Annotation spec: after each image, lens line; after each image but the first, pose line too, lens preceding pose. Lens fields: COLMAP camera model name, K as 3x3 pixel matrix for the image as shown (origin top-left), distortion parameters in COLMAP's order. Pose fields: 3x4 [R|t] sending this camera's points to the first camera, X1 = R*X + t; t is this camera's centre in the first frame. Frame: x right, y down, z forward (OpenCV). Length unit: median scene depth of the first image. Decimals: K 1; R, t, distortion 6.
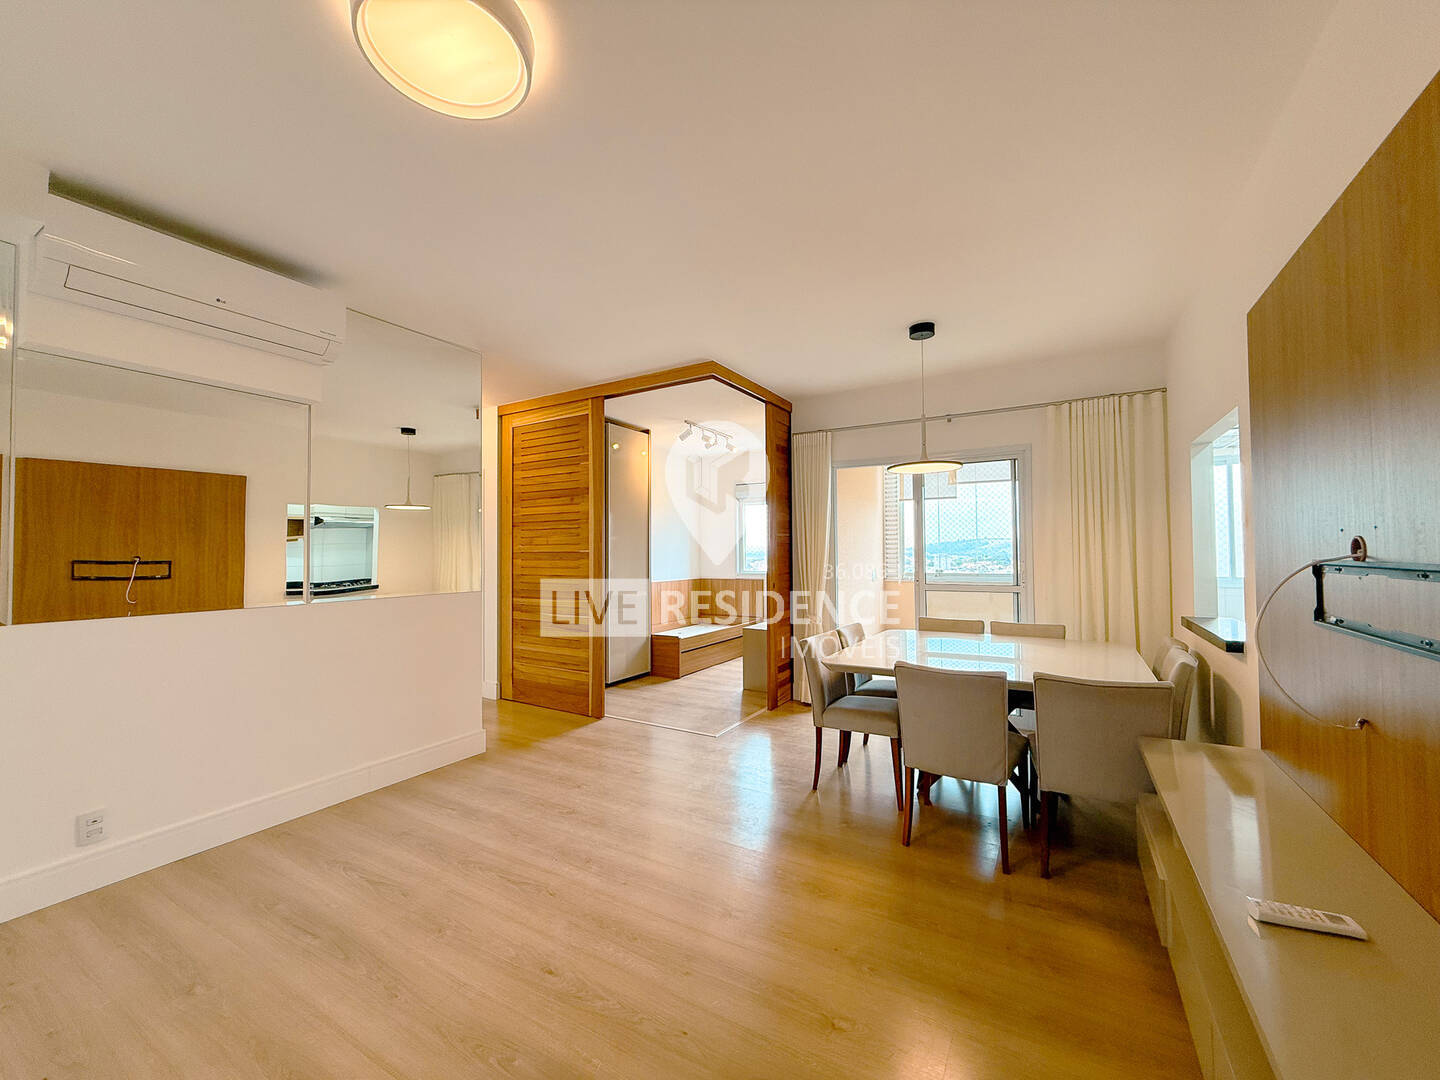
lens RADIAL K [[577.7, 0, 720.0], [0, 577.7, 540.0], [0, 0, 1]] dist [0.000390, 0.000107]
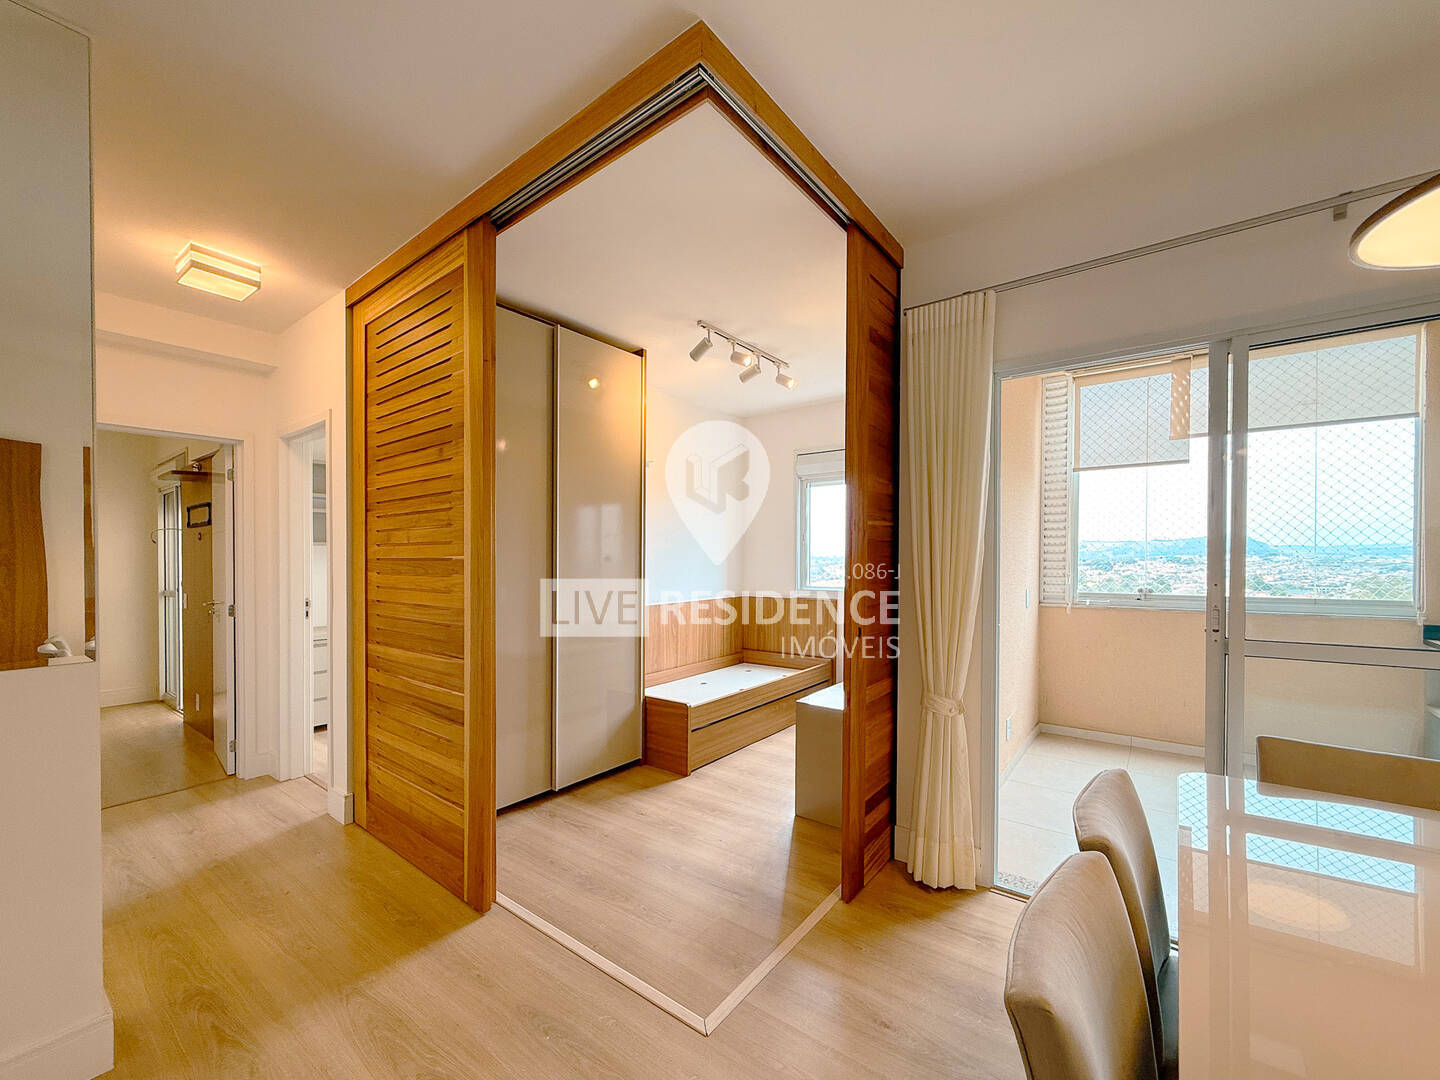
lens RADIAL K [[573.6, 0, 718.9], [0, 573.6, 588.4], [0, 0, 1]] dist [-0.000149, 0.000062]
pose [[0.991506, 0.008642, -0.129773, 0.038139], [0.001771, 0.996800, 0.079910, 0.006632], [0.130048, -0.079461, 0.988318, 0.495868]]
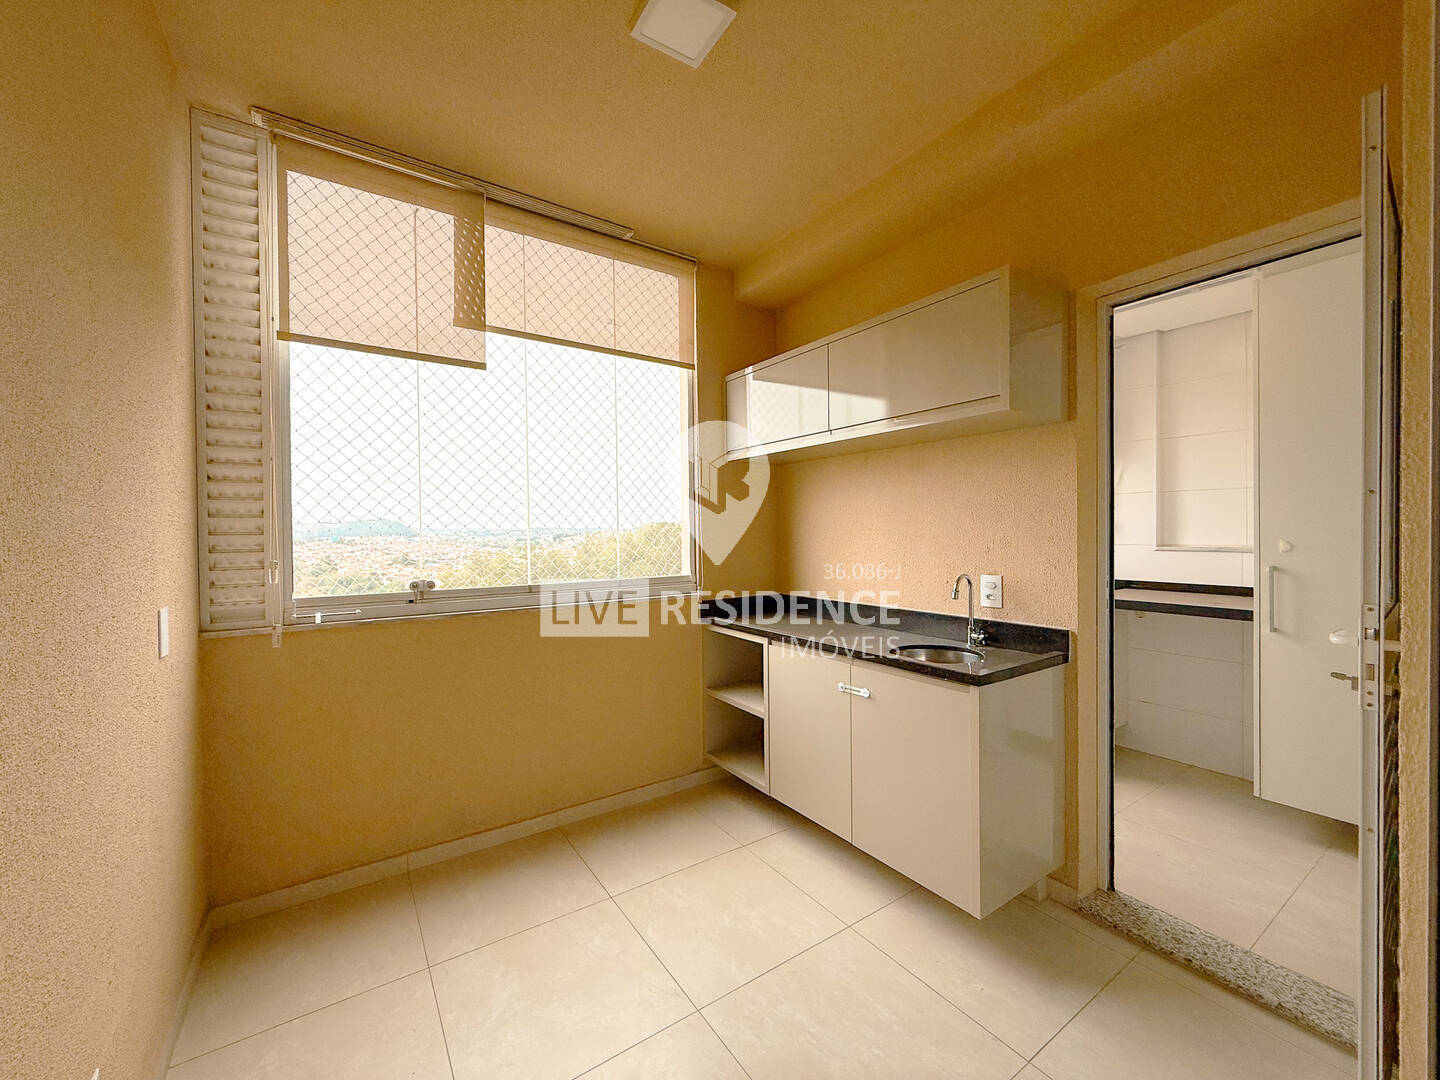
lens RADIAL K [[566.7, 0, 720.0], [0, 566.7, 528.0], [0, 0, 1]] dist [-0.001195, -0.000121]
pose [[0.434193, 0.004237, 0.900810, 0.225091], [-0.019913, 0.999790, 0.004895, 0.023219], [-0.900600, -0.020063, 0.434186, 0.961339]]
